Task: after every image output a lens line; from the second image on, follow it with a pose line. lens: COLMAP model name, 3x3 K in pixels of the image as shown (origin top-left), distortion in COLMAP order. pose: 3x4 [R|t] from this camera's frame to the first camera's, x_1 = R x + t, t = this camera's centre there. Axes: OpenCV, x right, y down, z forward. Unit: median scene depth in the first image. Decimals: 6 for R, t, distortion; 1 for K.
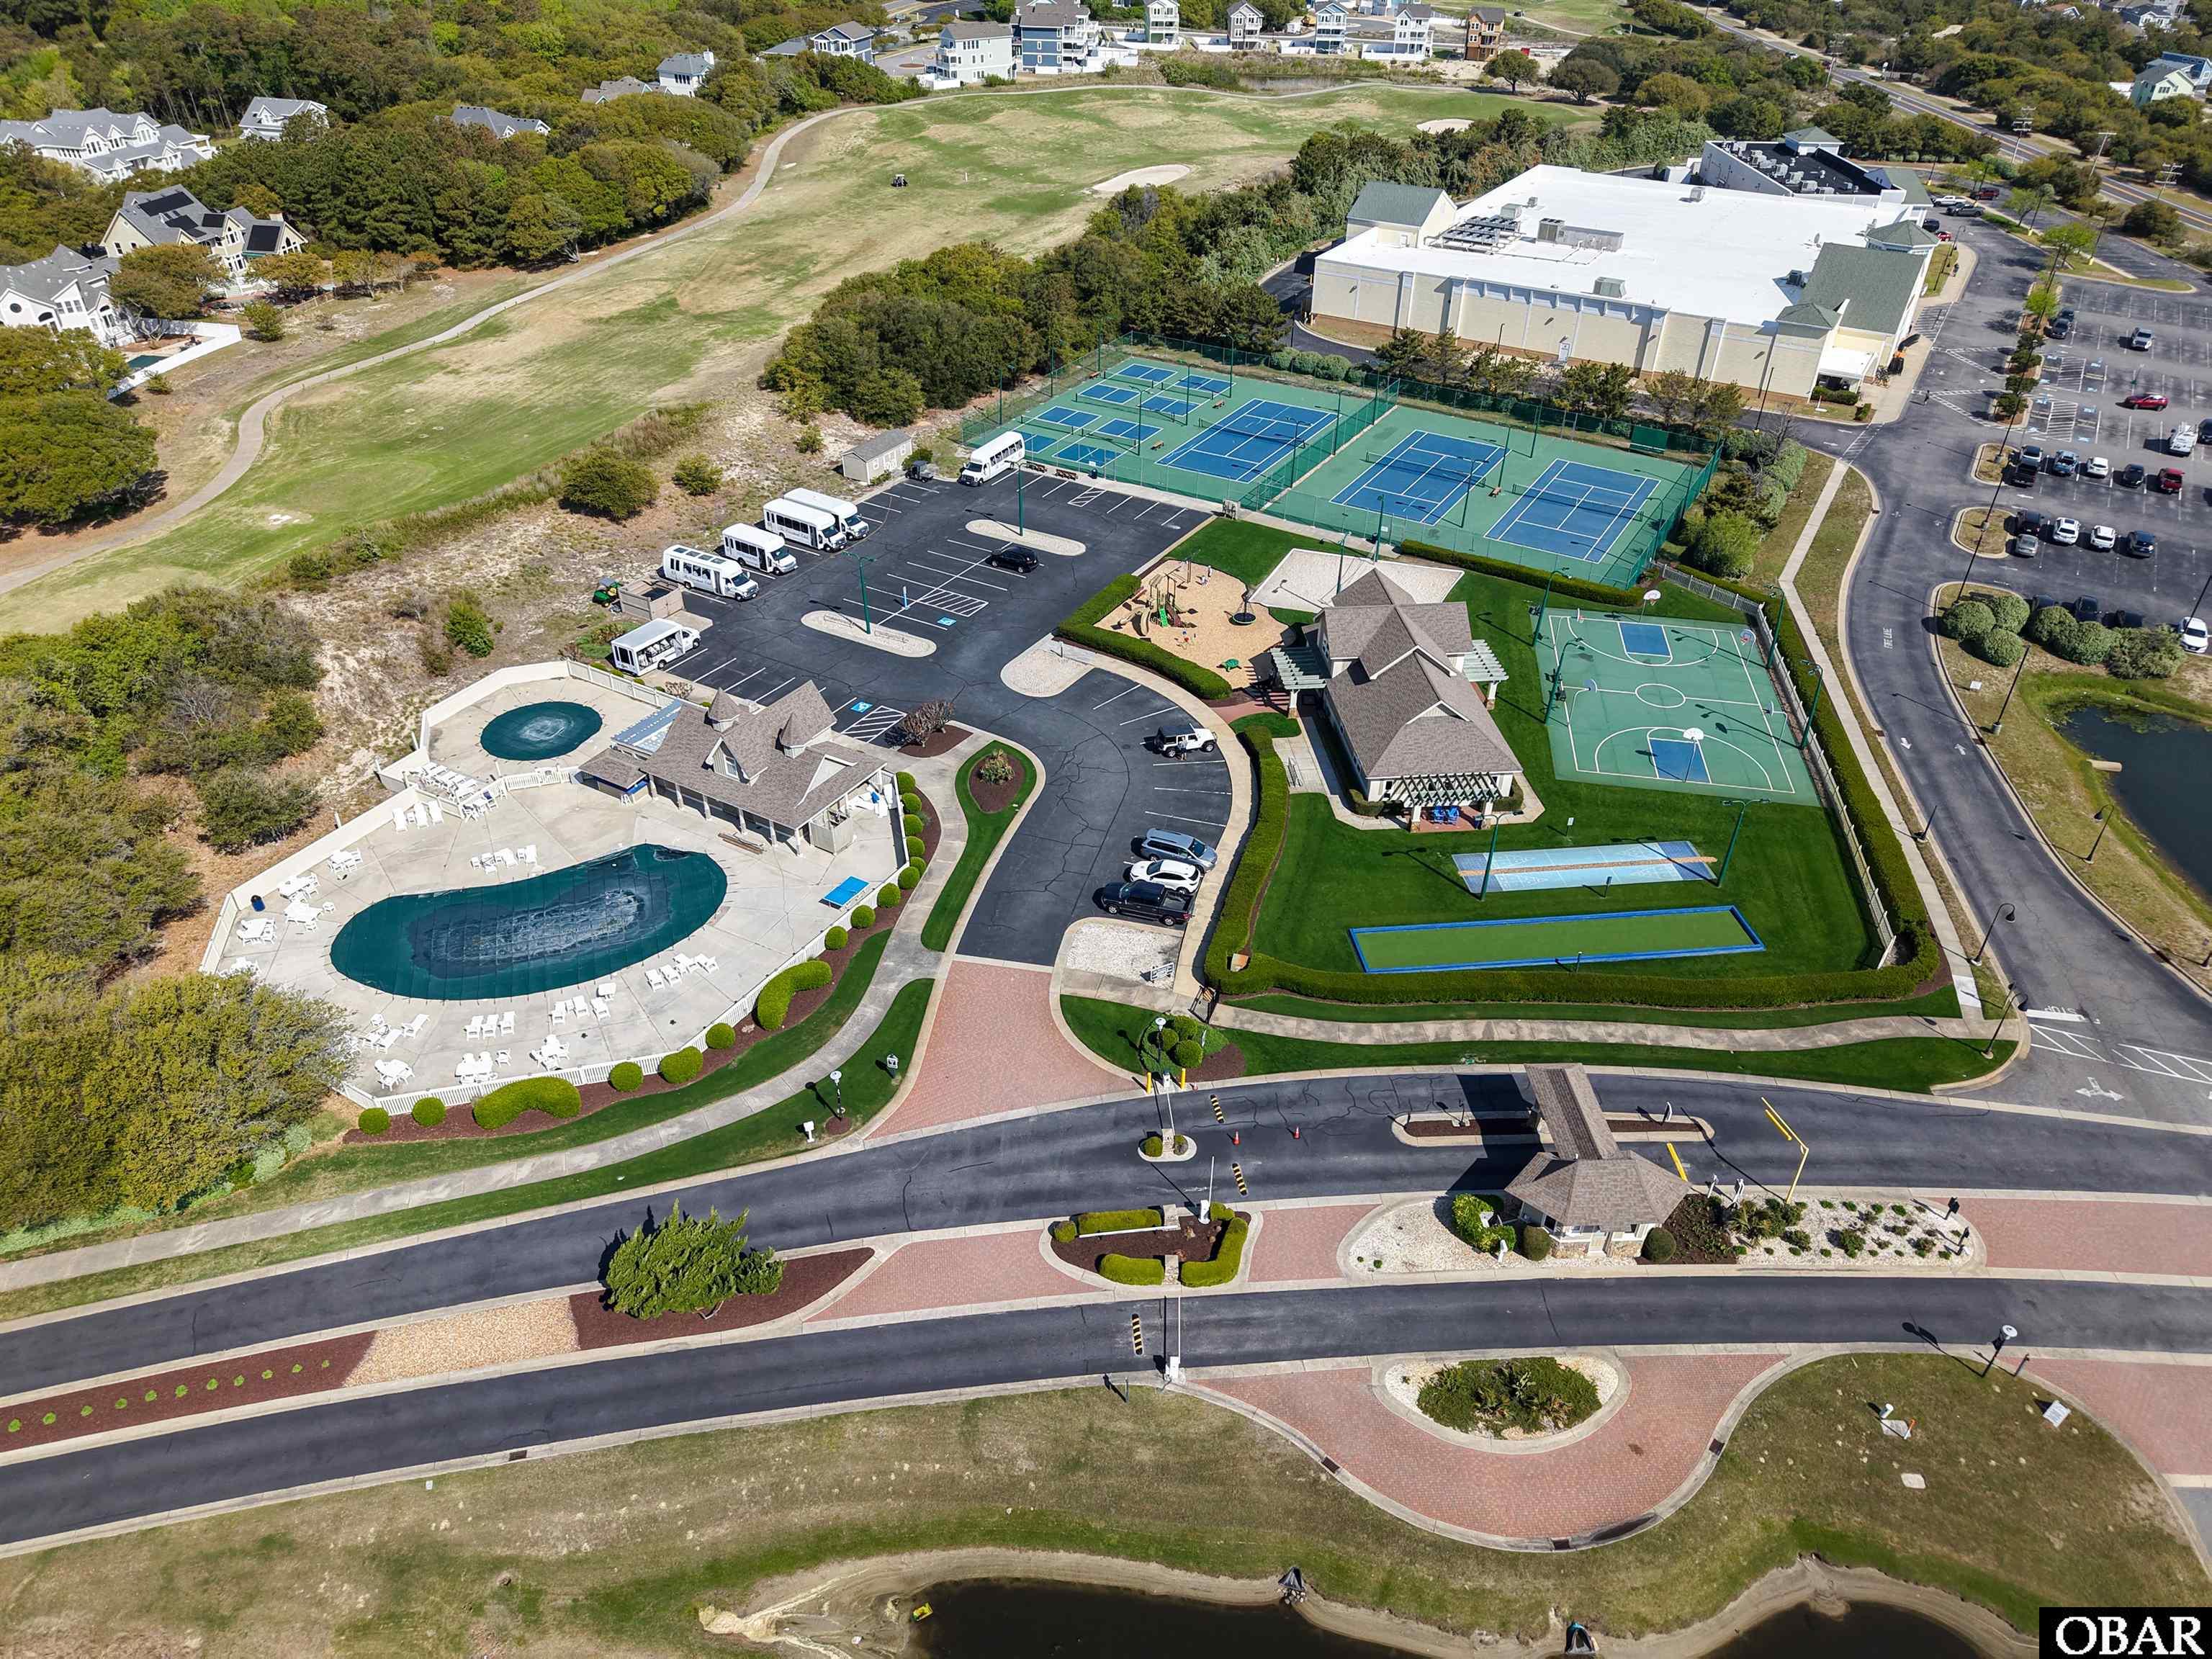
lens RADIAL K [[1538.1, 0, 1106.0], [0, 1538.1, 829.5], [0, 0, 1]] dist [0.005147, -0.000849]
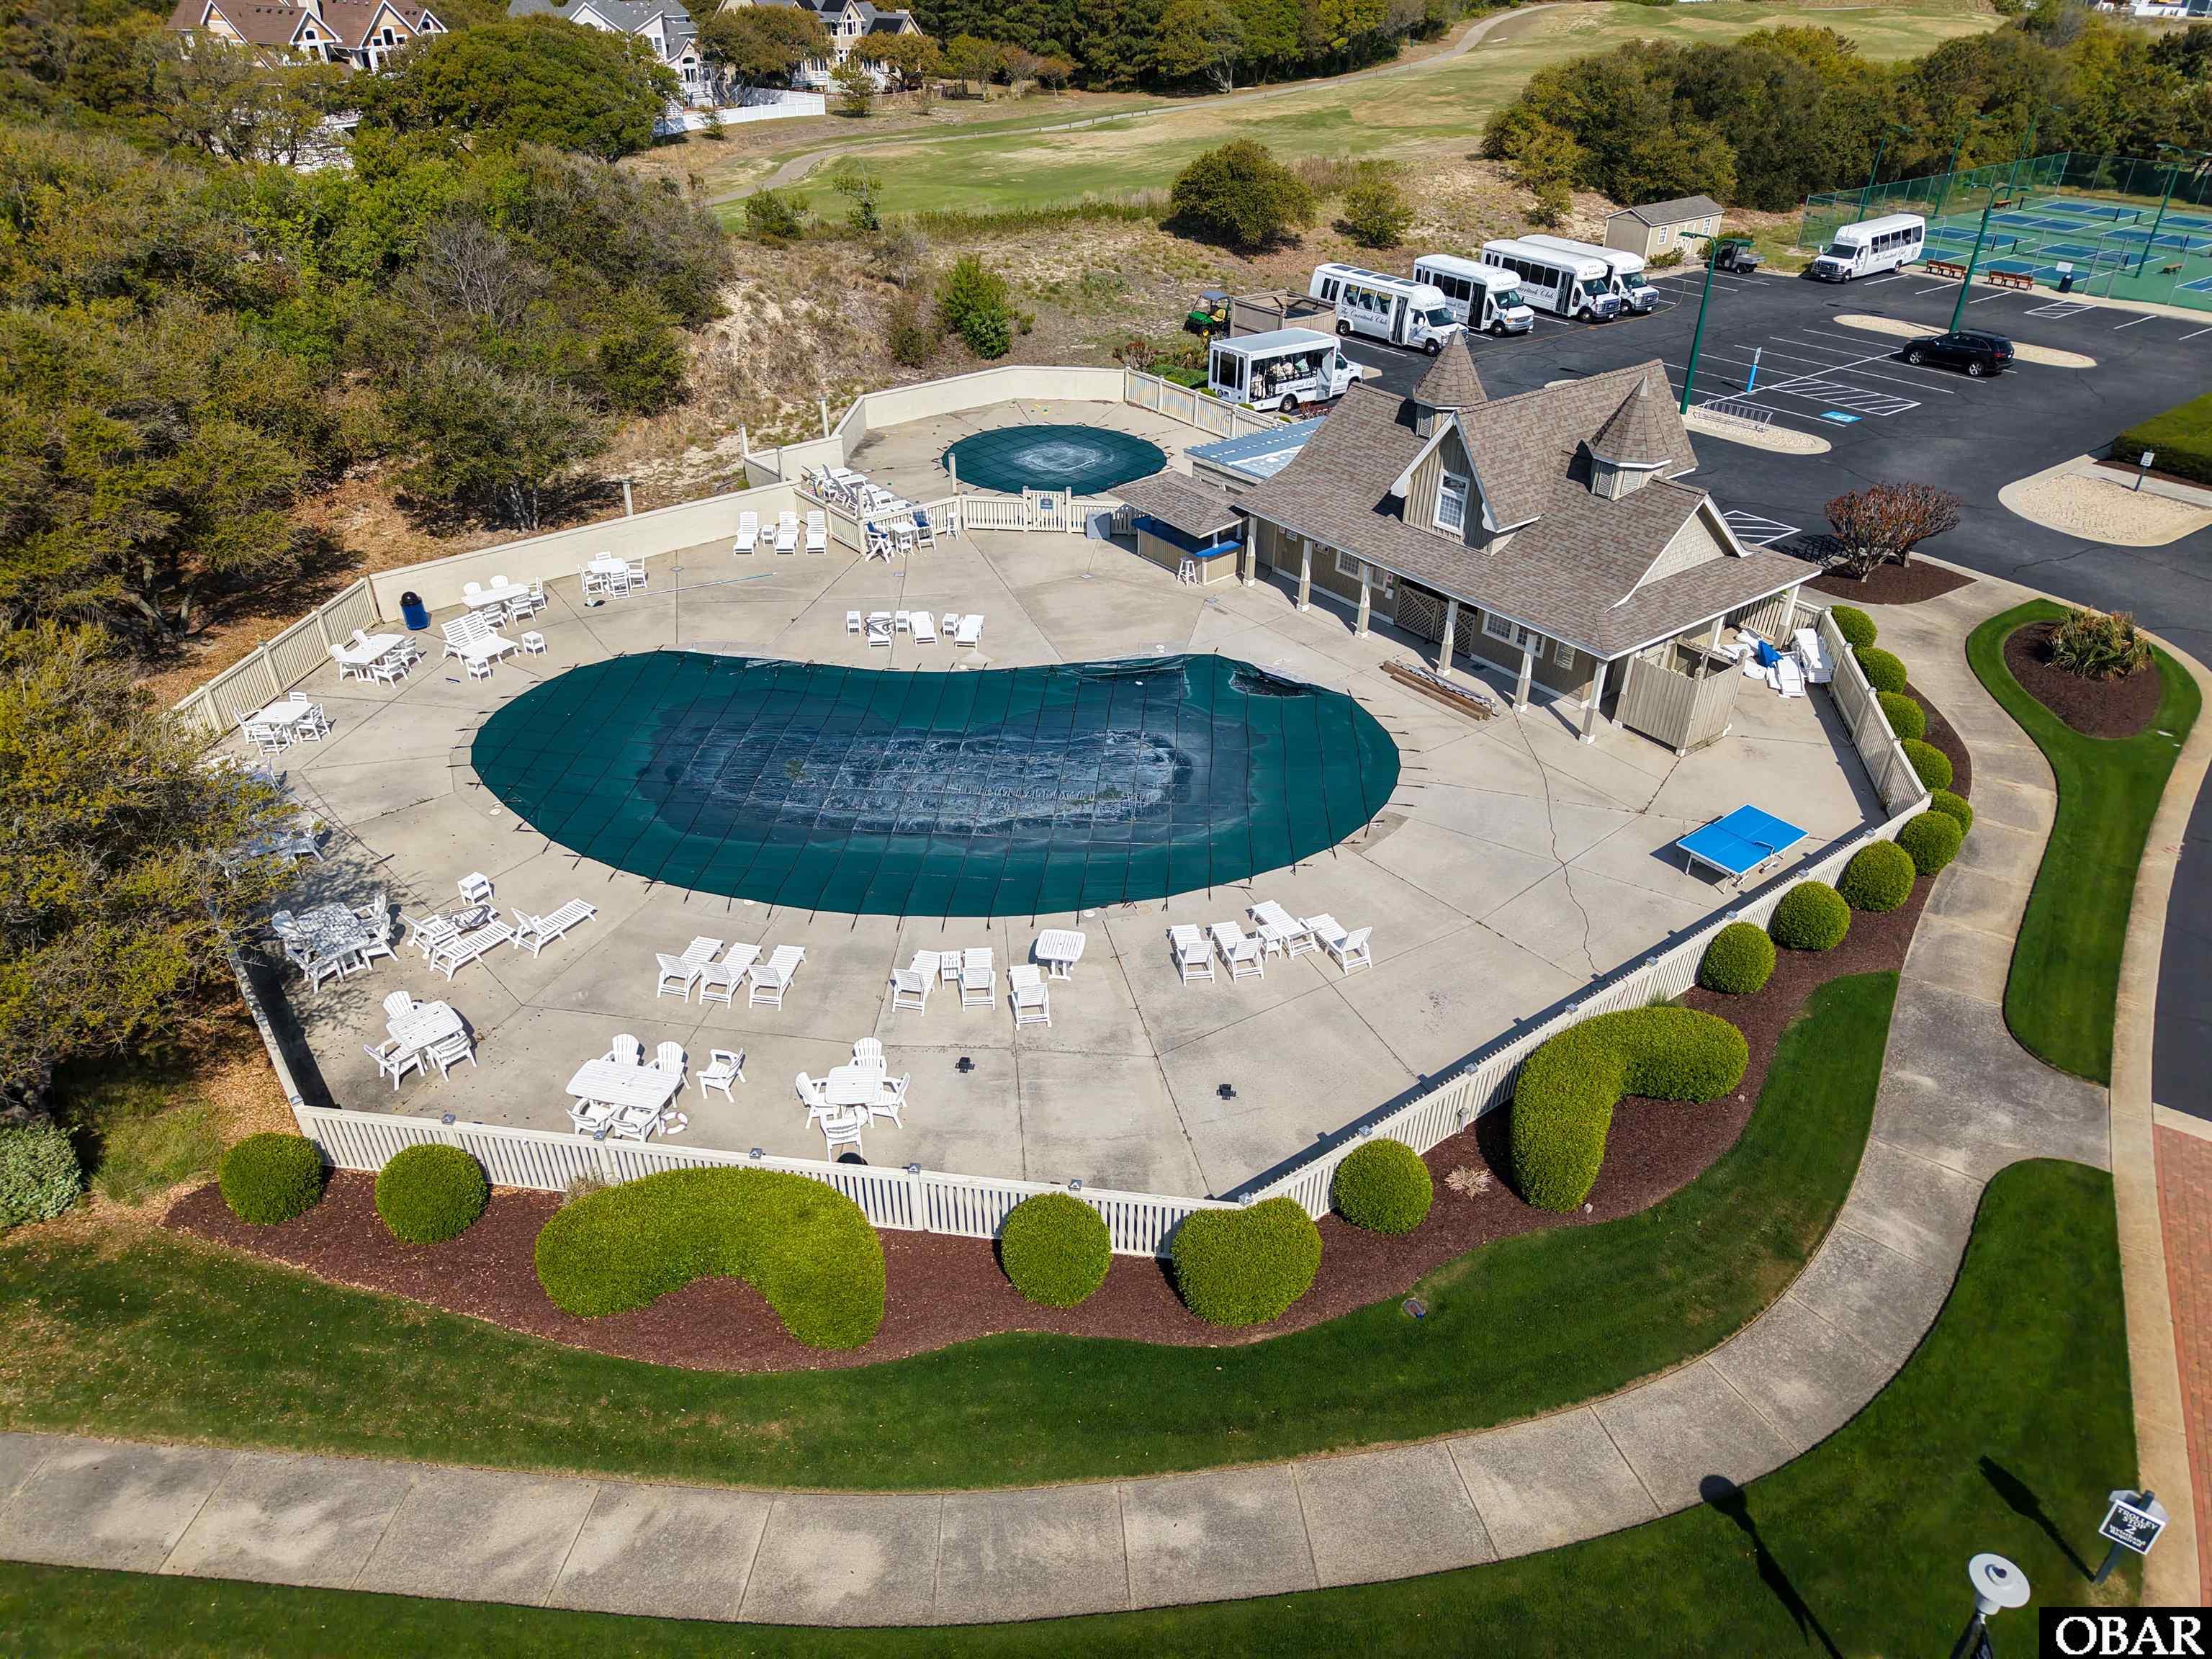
lens RADIAL K [[1508.5, 0, 1106.0], [0, 1508.5, 829.5], [0, 0, 1]] dist [0.074017, -0.000898]
pose [[0.930355, 0.196174, -0.309768, -0.182666], [-0.211277, 0.977301, -0.015627, 0.069110], [0.299671, 0.079985, 0.950684, 0.578068]]
